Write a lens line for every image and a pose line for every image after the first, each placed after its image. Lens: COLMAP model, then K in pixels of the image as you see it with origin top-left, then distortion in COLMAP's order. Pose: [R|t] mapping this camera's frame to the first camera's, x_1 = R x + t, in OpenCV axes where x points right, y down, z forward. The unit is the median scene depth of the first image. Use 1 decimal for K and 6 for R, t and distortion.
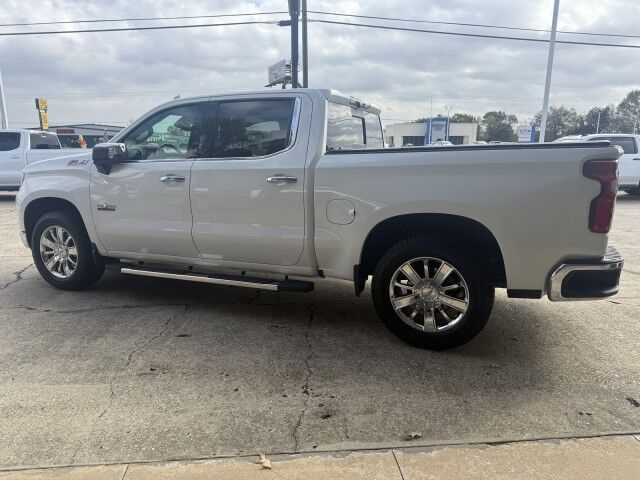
lens RADIAL K [[450.5, 0, 320.9], [0, 450.5, 255.0], [0, 0, 1]] dist [0.042816, -0.051871]
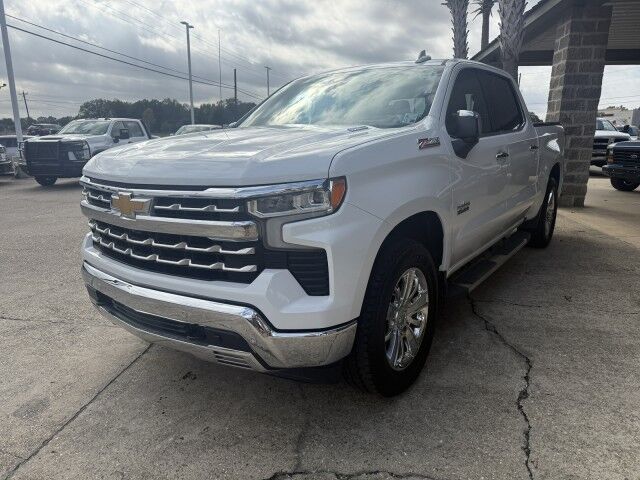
lens RADIAL K [[465.8, 0, 291.3], [0, 465.8, 242.7], [0, 0, 1]] dist [0.051617, -0.056399]
pose [[0.223367, -0.223164, 0.948844, -1.316880], [0.232427, 0.957553, 0.170497, -0.255241], [-0.946618, 0.182454, 0.265755, 1.163244]]
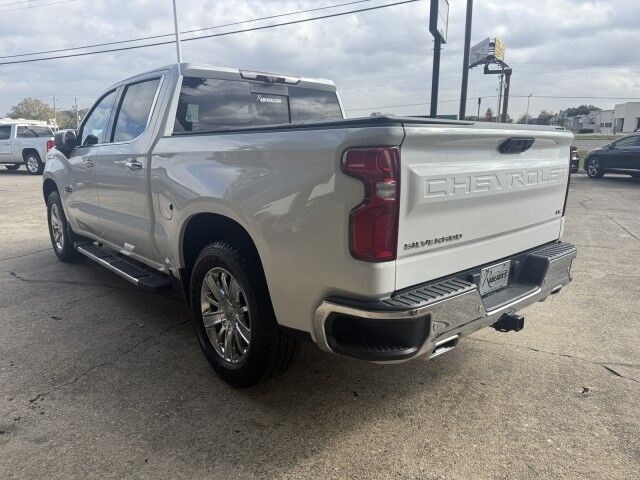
lens RADIAL K [[462.2, 0, 318.9], [0, 462.2, 244.5], [0, 0, 1]] dist [0.020260, -0.002143]
pose [[0.910959, 0.093378, -0.401788, 0.564468], [-0.093072, 0.995452, 0.020330, -0.054585], [0.401859, 0.018875, 0.915507, 0.252549]]
